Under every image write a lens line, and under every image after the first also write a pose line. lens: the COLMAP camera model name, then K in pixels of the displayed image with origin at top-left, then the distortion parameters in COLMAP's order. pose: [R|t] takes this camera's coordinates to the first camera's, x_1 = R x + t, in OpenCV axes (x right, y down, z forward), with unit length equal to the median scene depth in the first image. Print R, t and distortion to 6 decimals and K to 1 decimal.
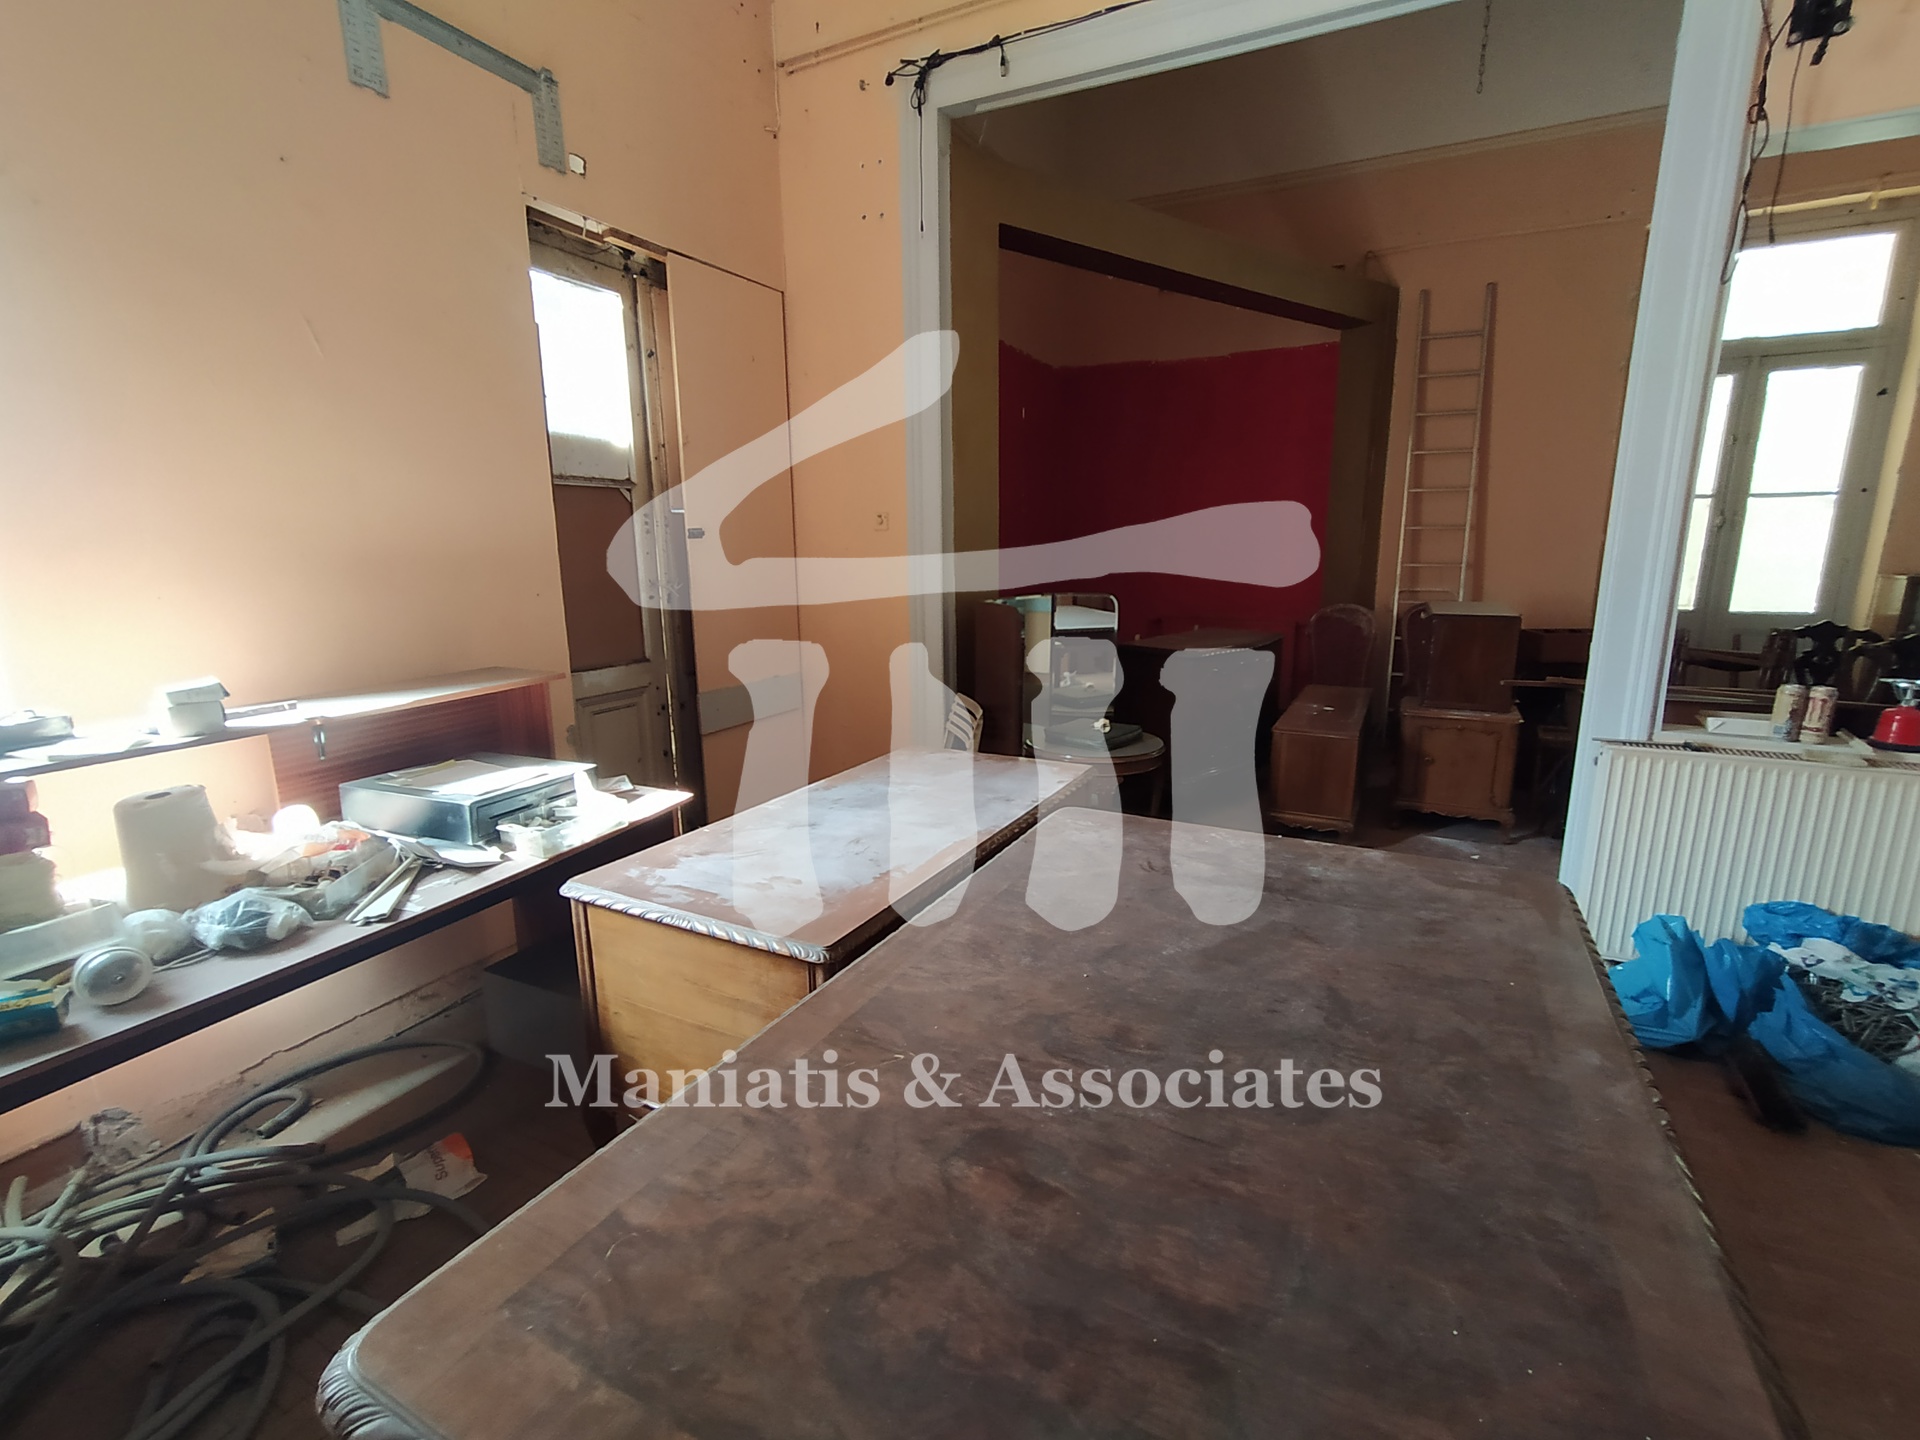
lens RADIAL K [[868.8, 0, 964.2], [0, 868.8, 720.0], [0, 0, 1]] dist [0.000239, 0.001546]
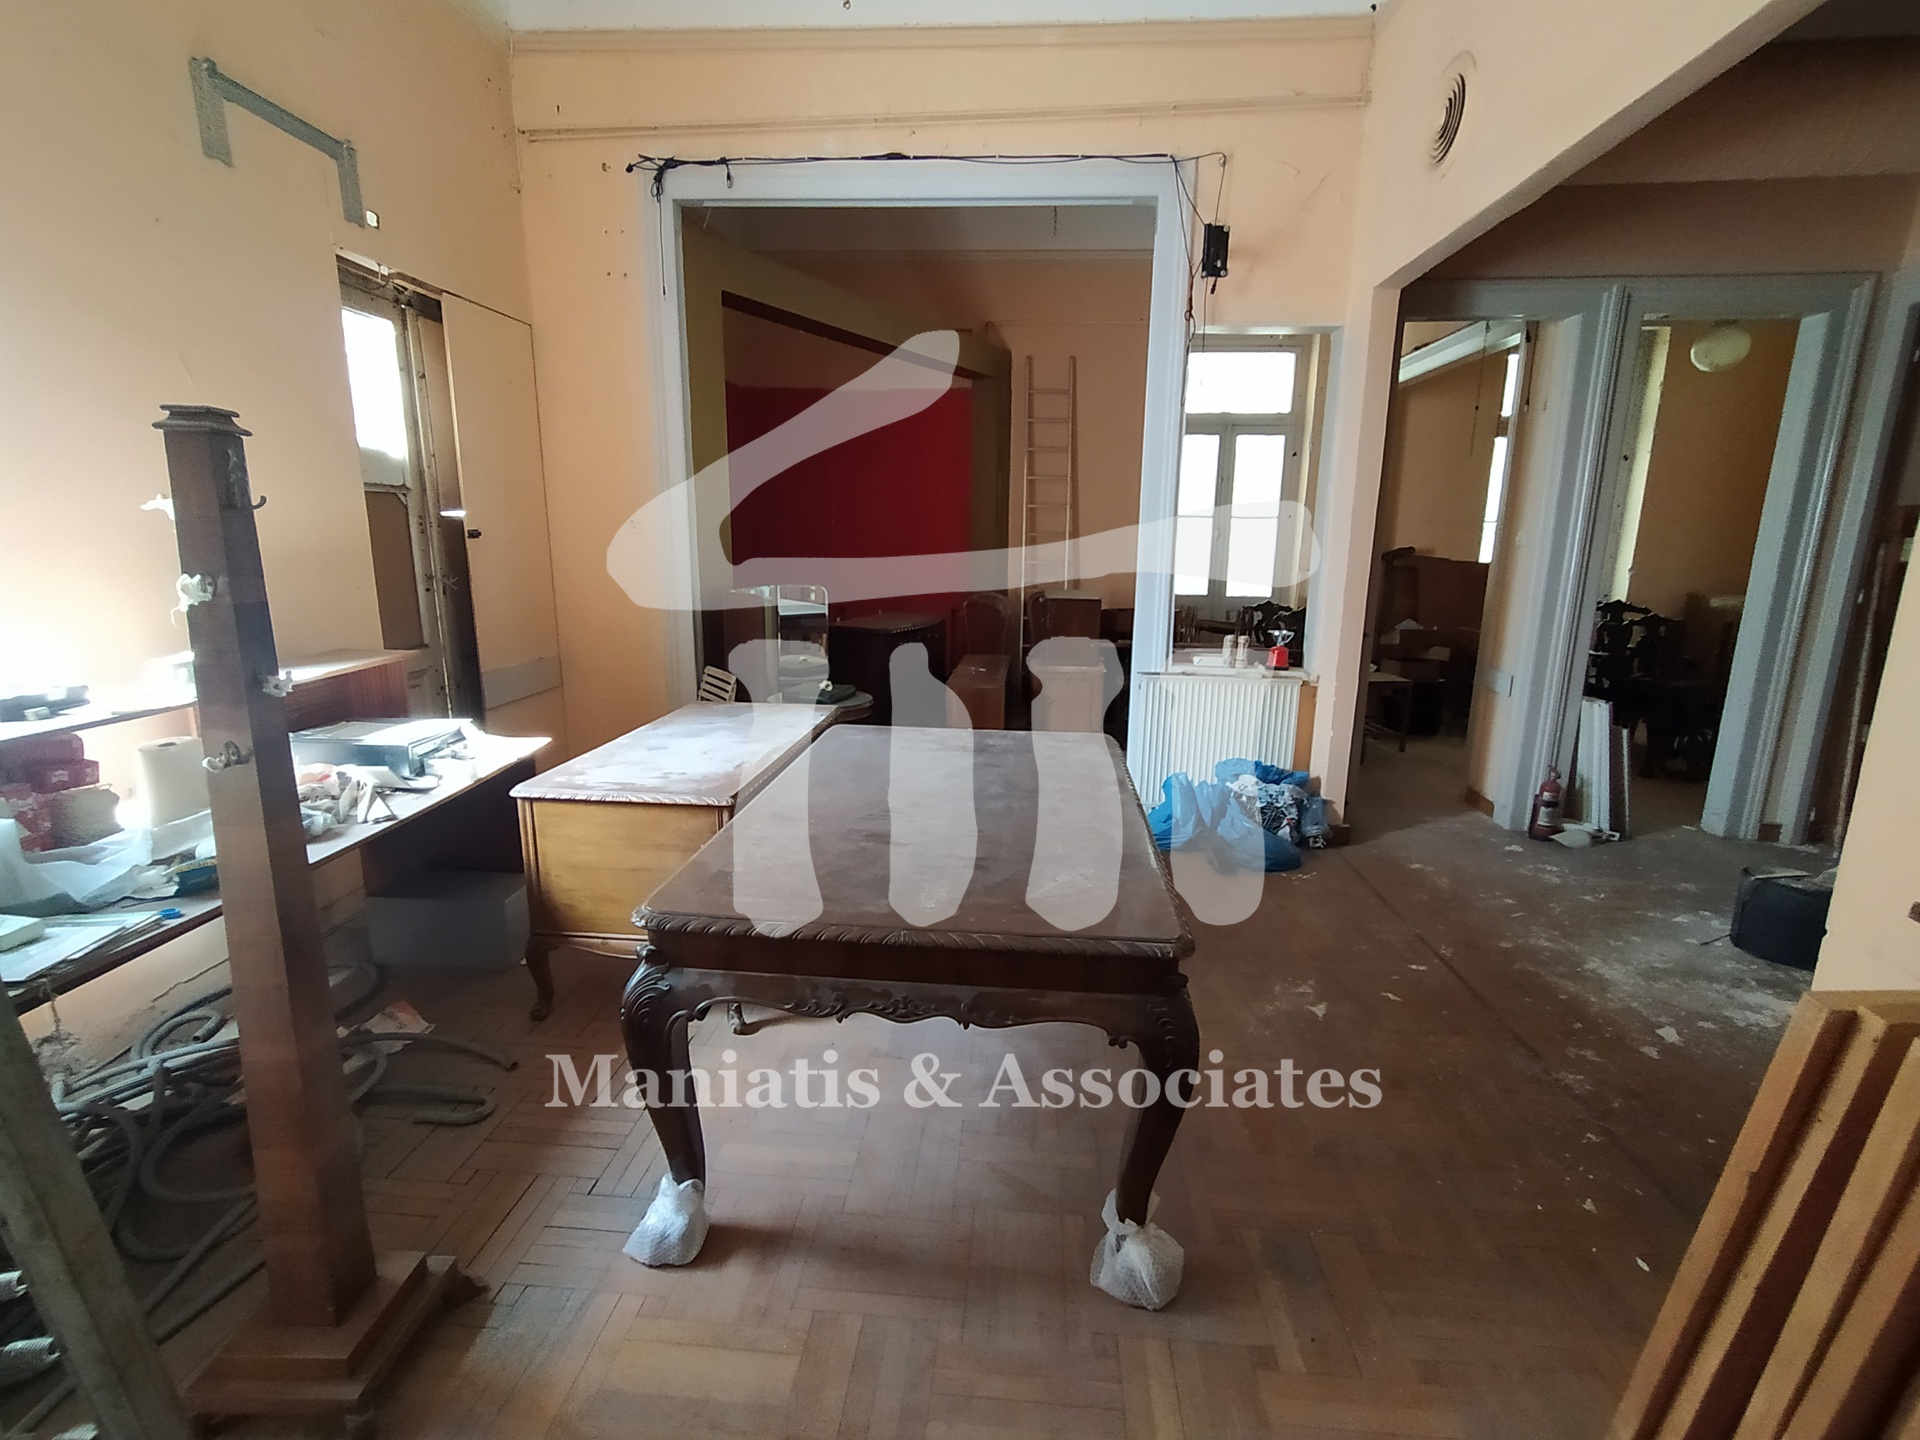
lens RADIAL K [[868.8, 0, 958.5], [0, 868.8, 716.1], [0, 0, 1]] dist [0.000239, 0.001546]
pose [[0.926534, -0.060403, 0.371331, -0.202064], [0.058602, 0.998151, 0.016143, 0.058754], [-0.371620, 0.006803, 0.928360, -0.398597]]
